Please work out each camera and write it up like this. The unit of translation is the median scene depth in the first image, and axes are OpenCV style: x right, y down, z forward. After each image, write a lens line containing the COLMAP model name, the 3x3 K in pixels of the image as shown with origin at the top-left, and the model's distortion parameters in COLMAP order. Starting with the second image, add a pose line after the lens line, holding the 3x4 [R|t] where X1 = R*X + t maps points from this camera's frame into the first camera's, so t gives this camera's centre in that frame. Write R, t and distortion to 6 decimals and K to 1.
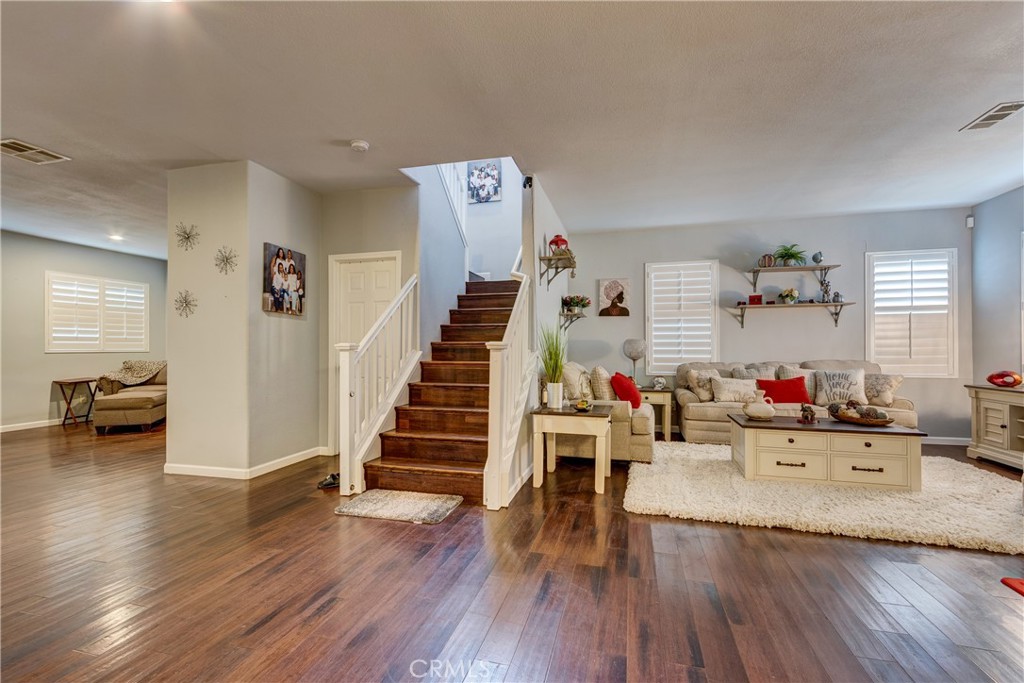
lens RADIAL K [[466.7, 0, 497.0], [0, 466.7, 346.9], [0, 0, 1]] dist [0.005895, -0.001834]
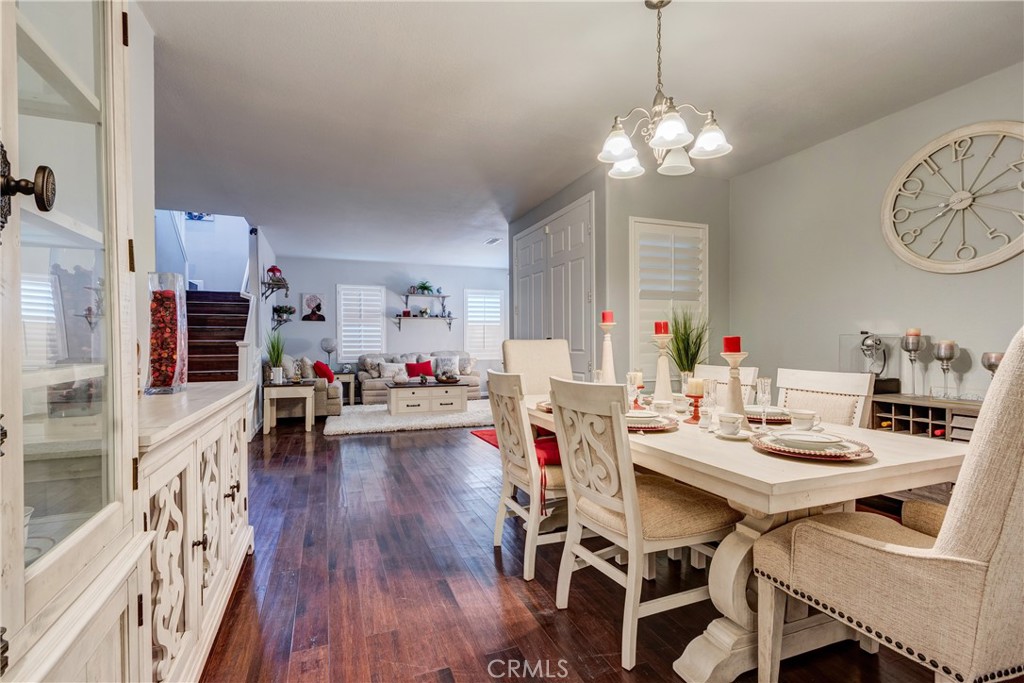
lens RADIAL K [[466.7, 0, 501.5], [0, 466.7, 346.5], [0, 0, 1]] dist [0.005895, -0.001834]
pose [[0.801845, -0.007392, 0.597486, -0.170201], [0.000982, 0.999938, 0.011054, -0.007406], [-0.597531, -0.008277, 0.801803, -0.574663]]
